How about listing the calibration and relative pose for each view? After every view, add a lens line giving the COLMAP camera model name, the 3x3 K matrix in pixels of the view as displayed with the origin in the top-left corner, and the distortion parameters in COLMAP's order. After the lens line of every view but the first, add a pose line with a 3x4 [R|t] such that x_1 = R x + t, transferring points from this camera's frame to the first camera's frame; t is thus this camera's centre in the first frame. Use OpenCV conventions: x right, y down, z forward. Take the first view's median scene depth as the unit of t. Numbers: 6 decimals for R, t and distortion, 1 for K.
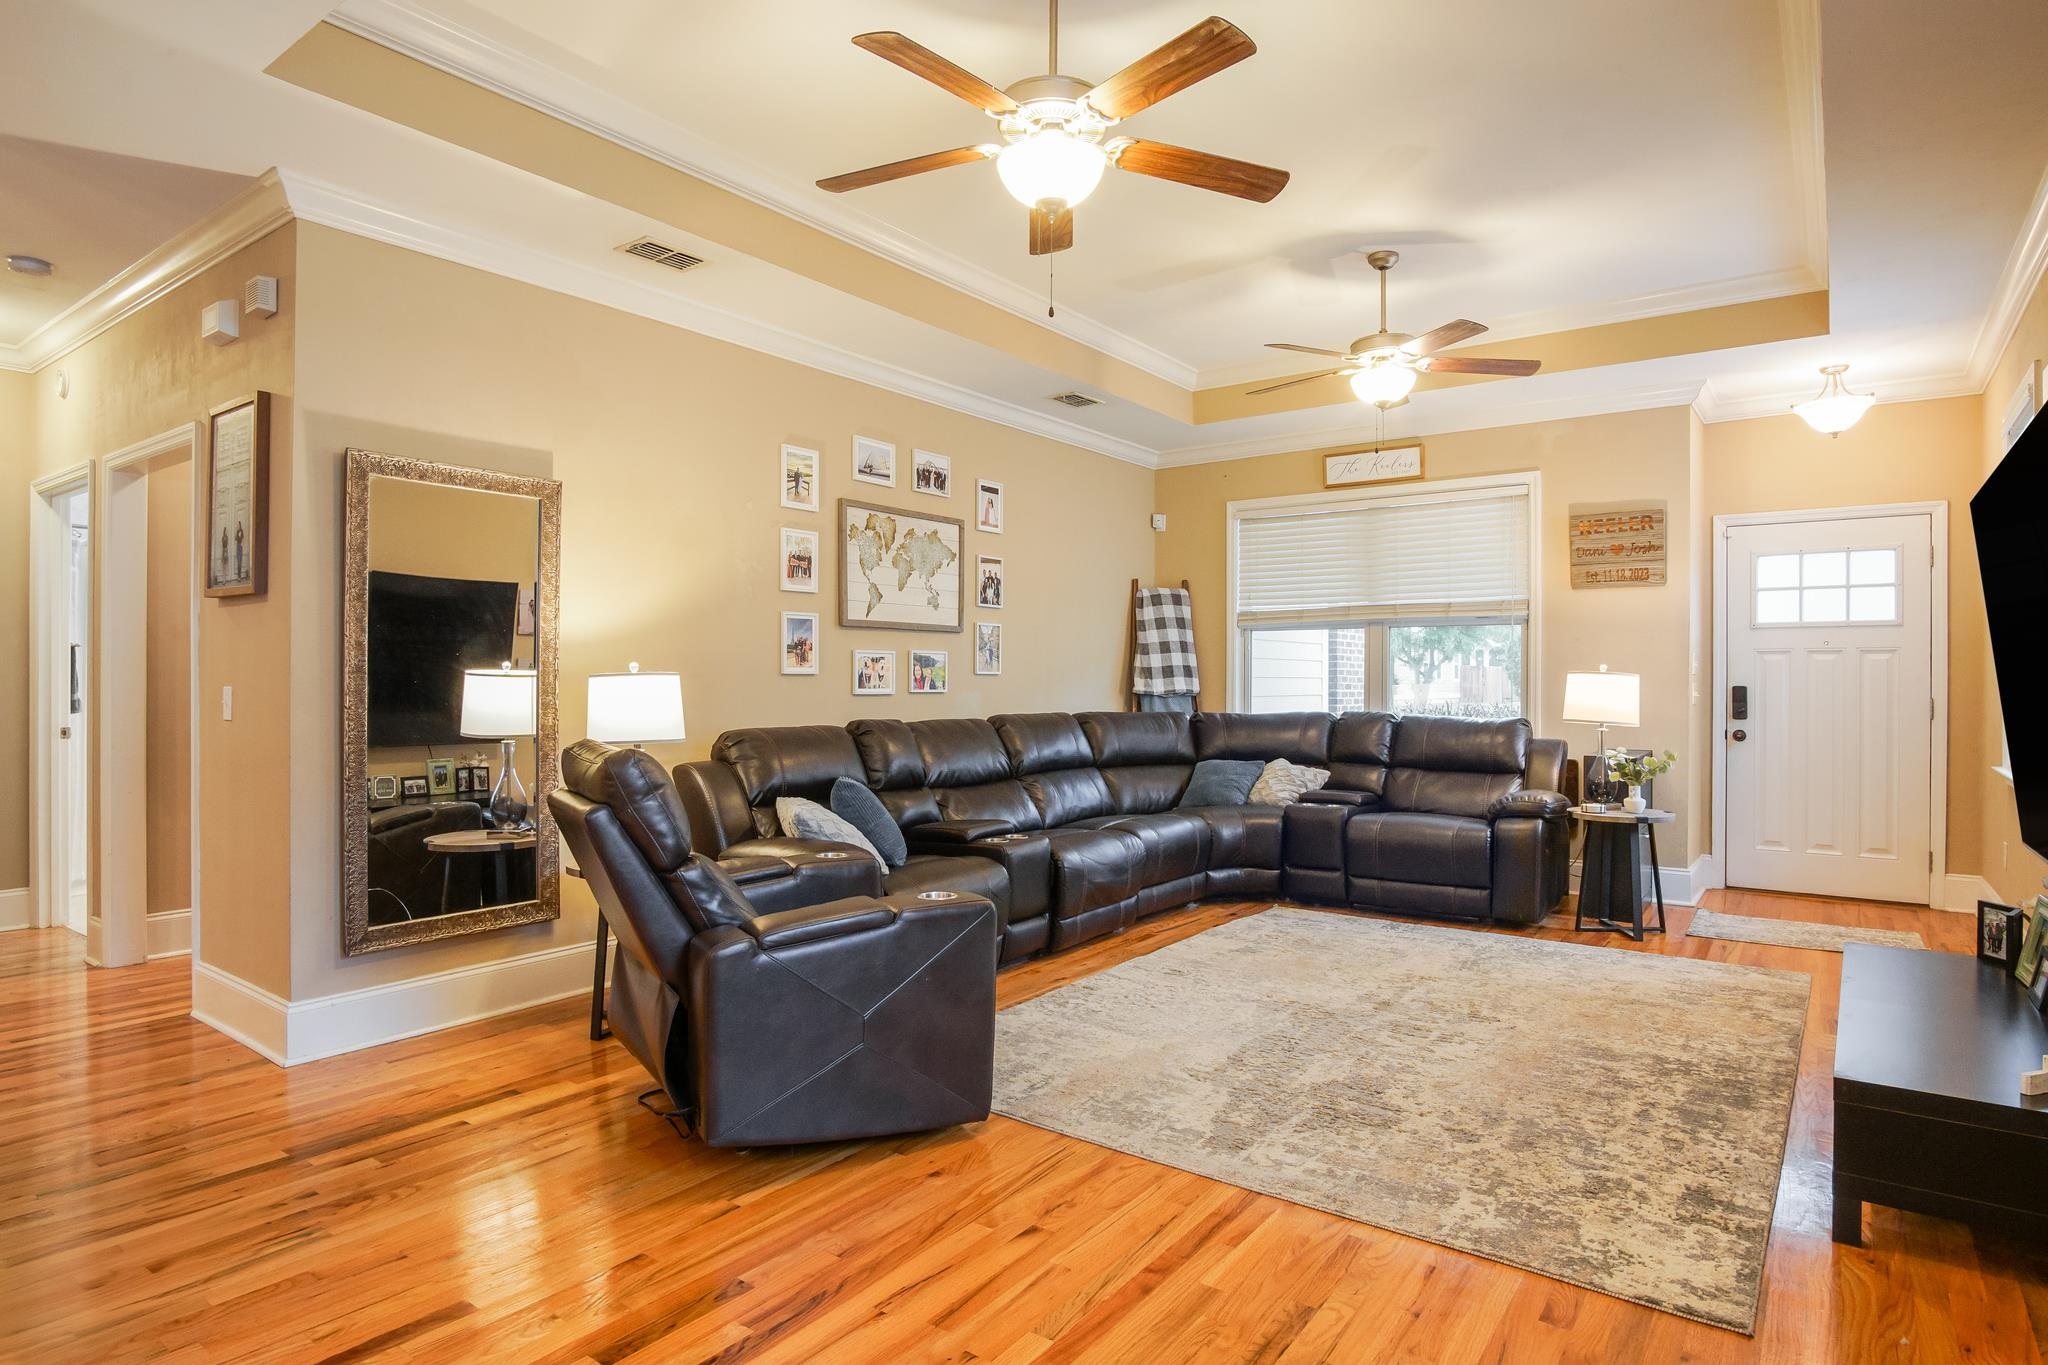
lens RADIAL K [[1122.4, 0, 1024.0], [0, 1122.4, 682.5], [0, 0, 1]] dist [-0.023398, 0.000377]
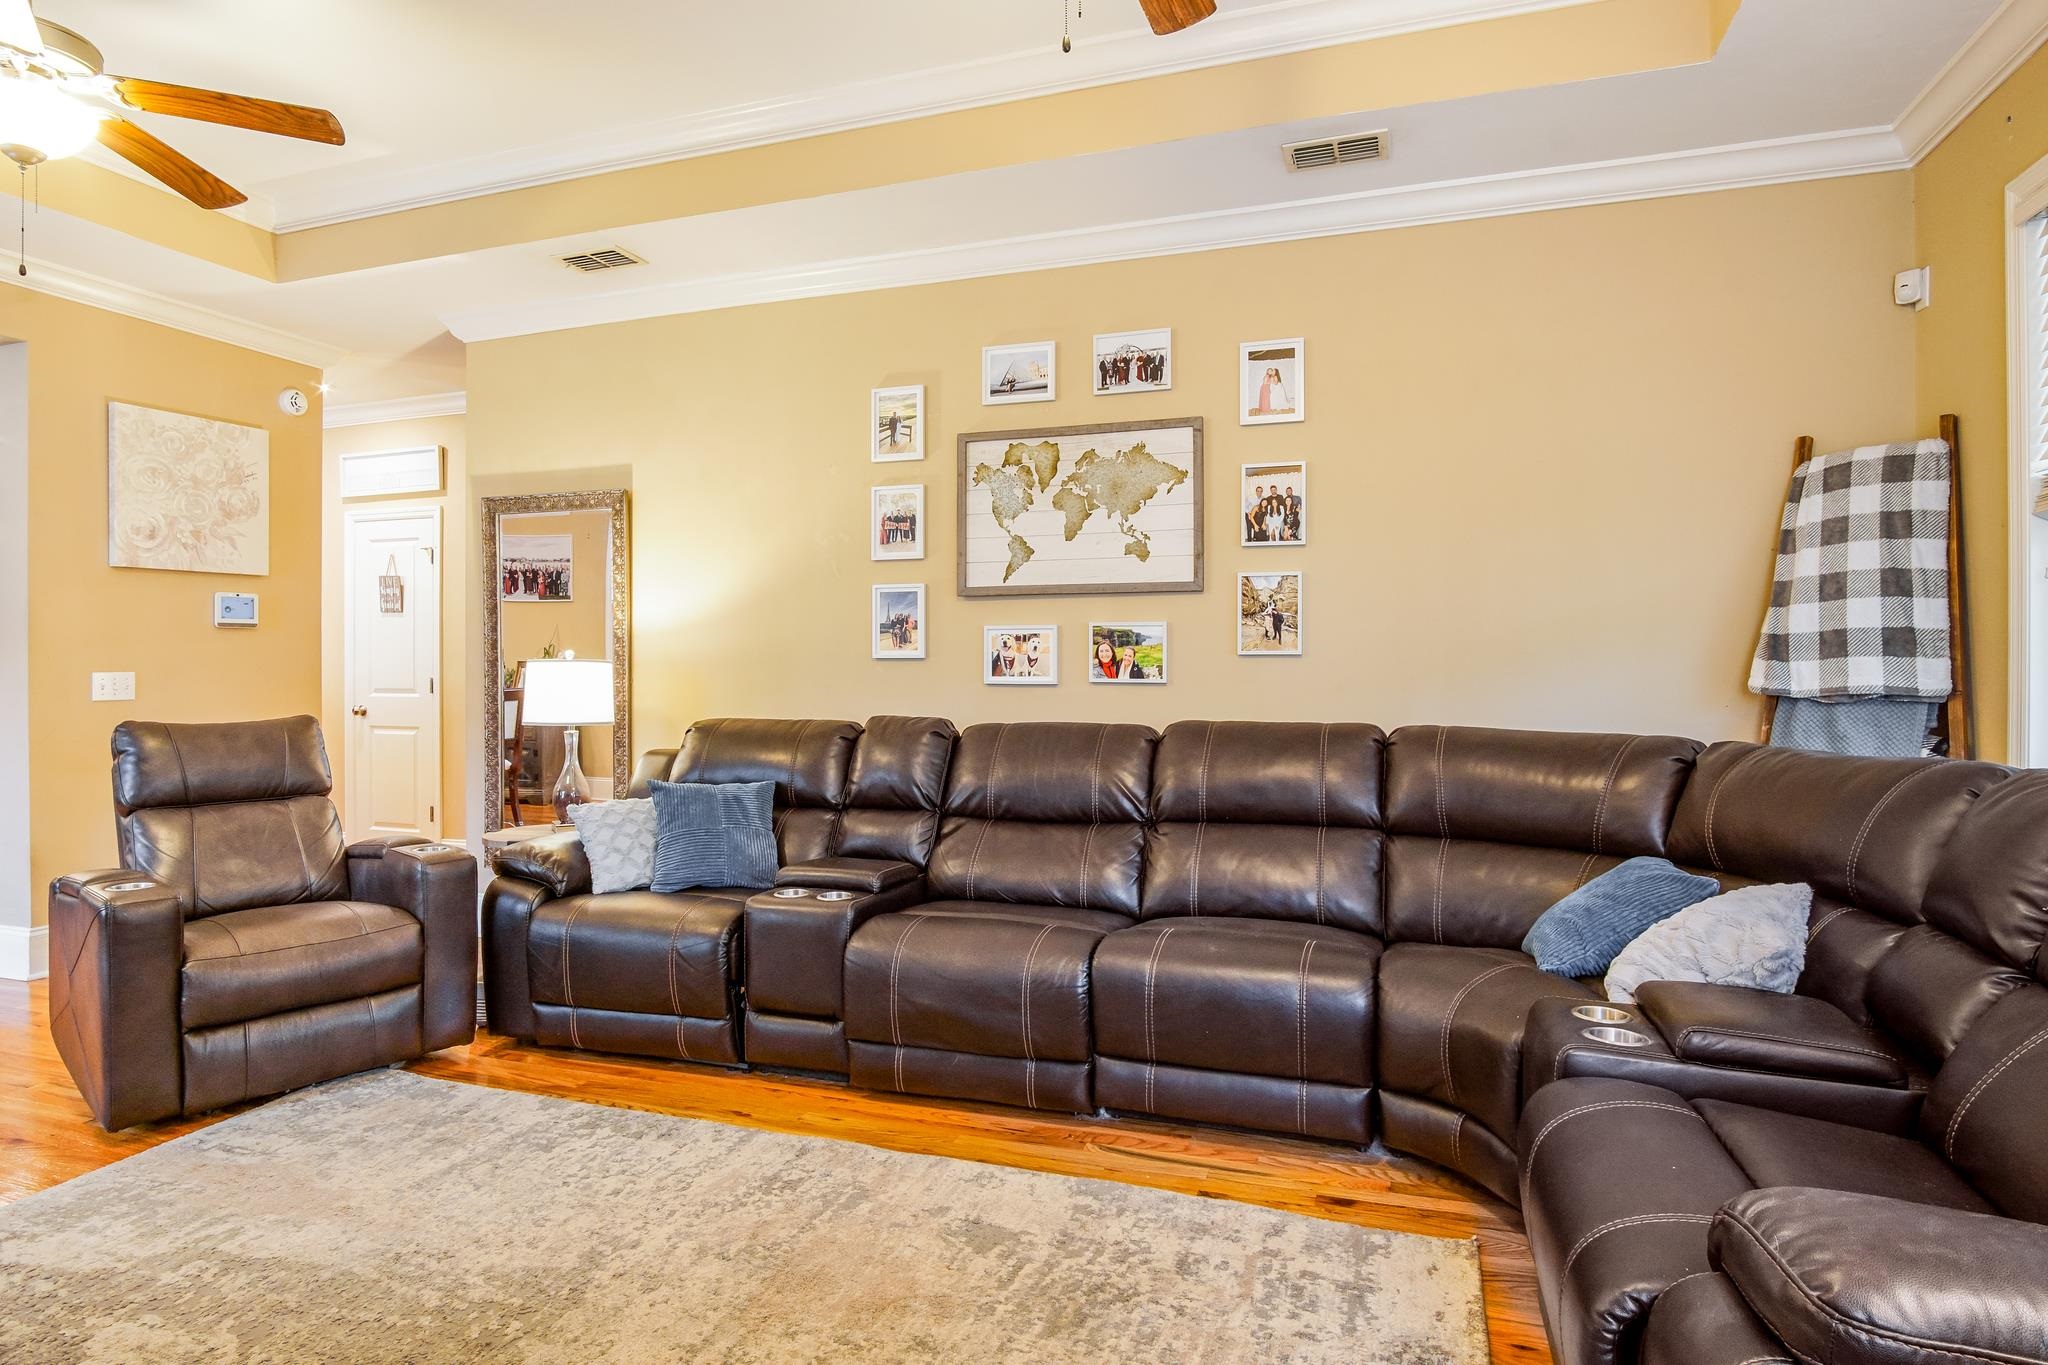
lens RADIAL K [[1129.1, 0, 1012.7], [0, 1129.1, 659.4], [0, 0, 1]] dist [-0.026883, 0.008464]
pose [[0.300790, -0.003603, -0.953683, 0.576949], [0.000997, 0.999994, -0.003464, -0.003247], [0.953690, 0.000091, 0.300792, 0.761680]]
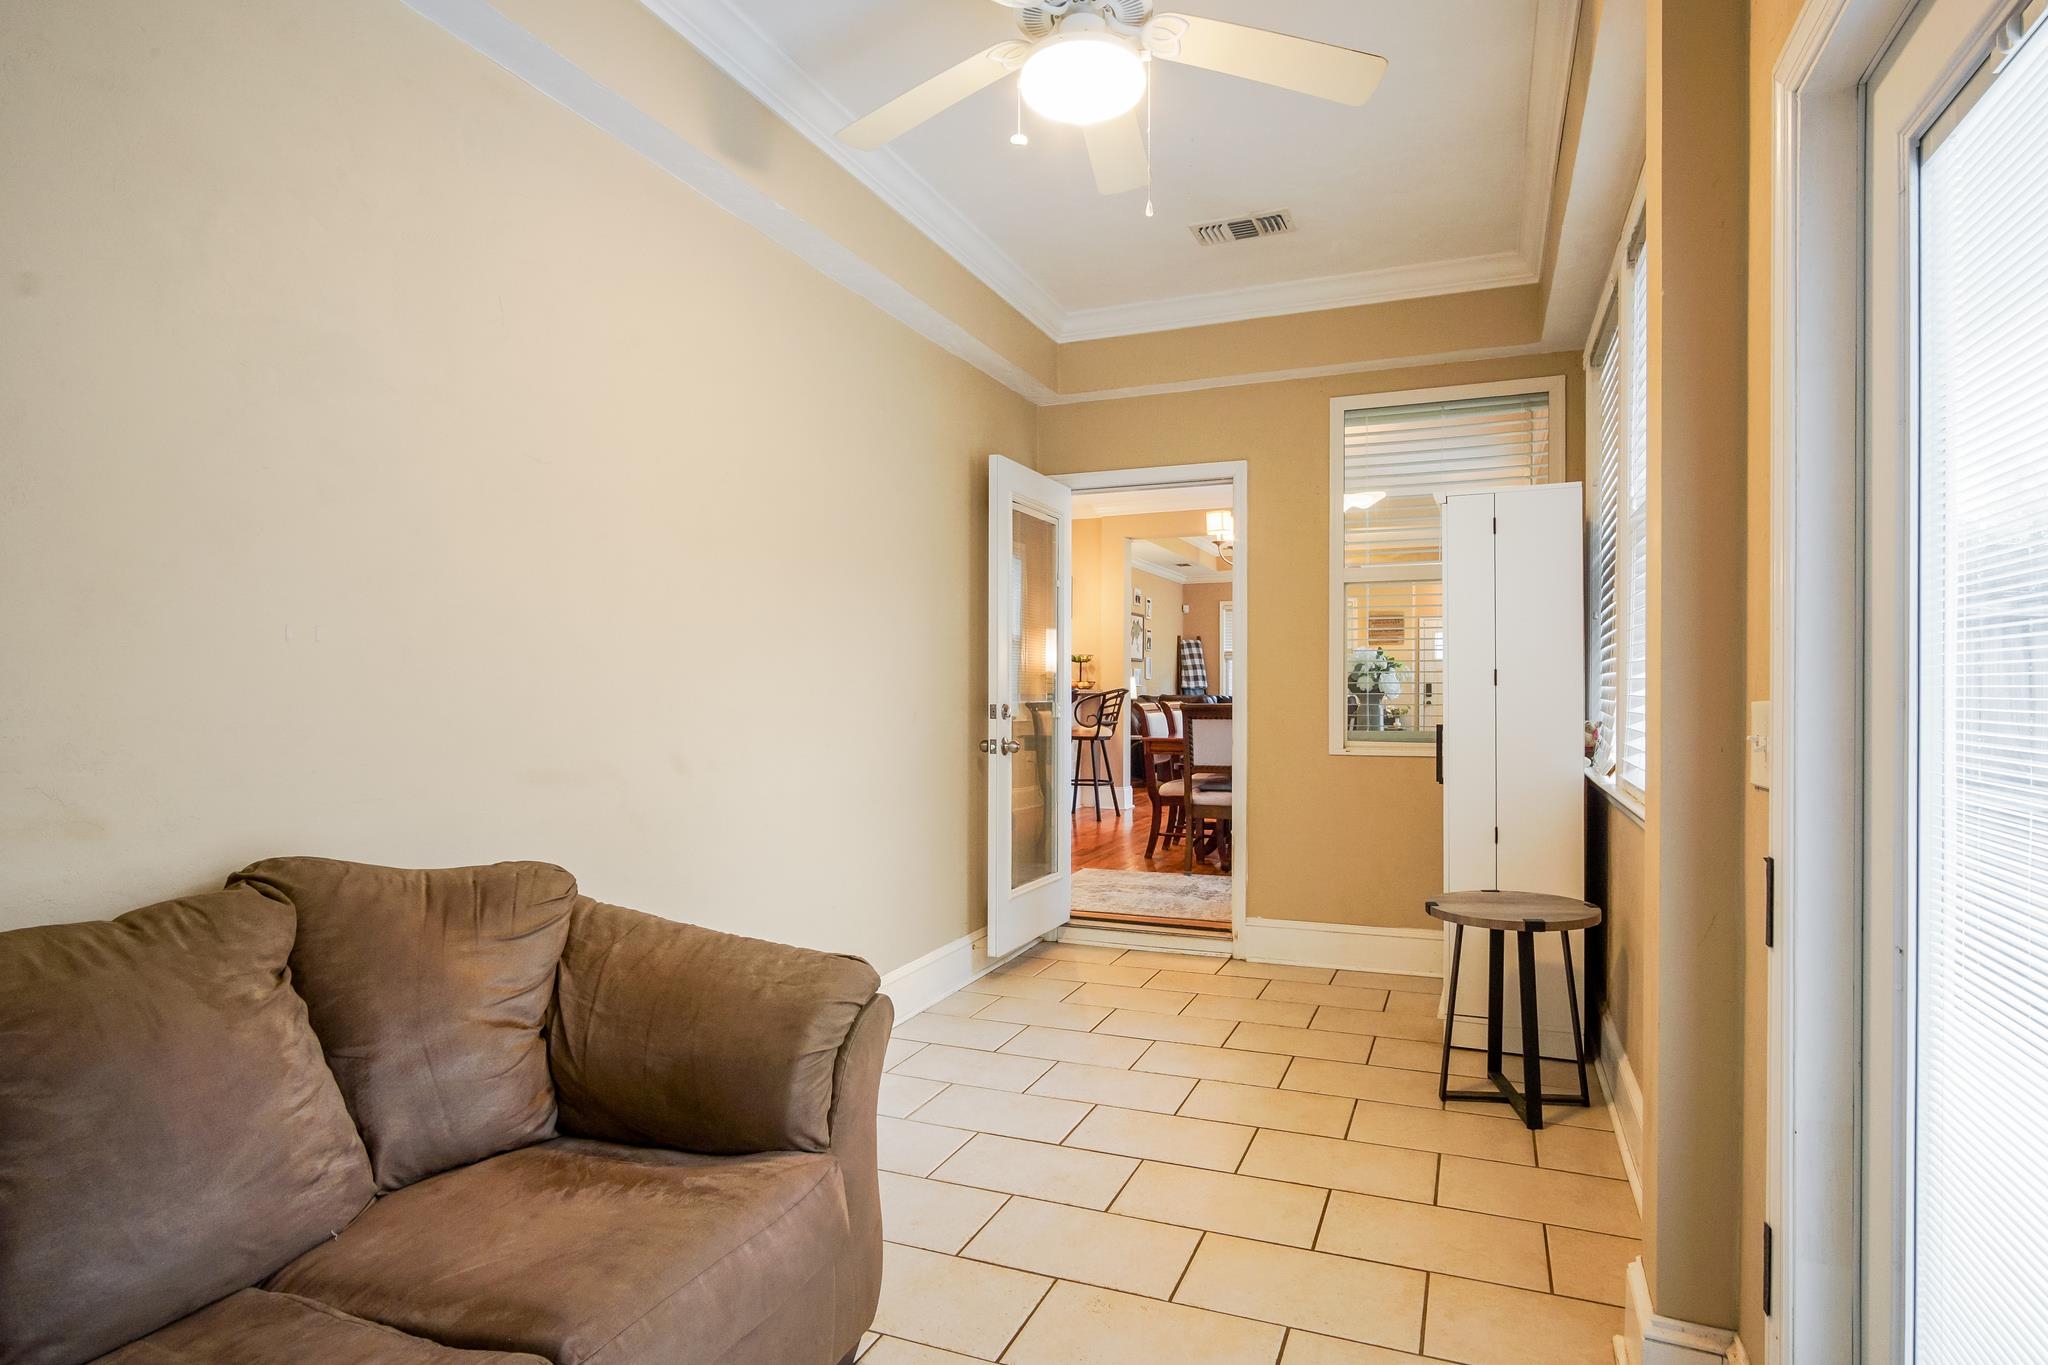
lens RADIAL K [[1113.3, 0, 1024.1], [0, 1113.3, 692.2], [0, 0, 1]] dist [-0.001375, 0.000704]
pose [[0.970821, -0.002292, 0.239796, -0.960117], [0.003050, 0.999991, -0.002790, 0.030638], [-0.239787, 0.003440, 0.970819, -1.386358]]
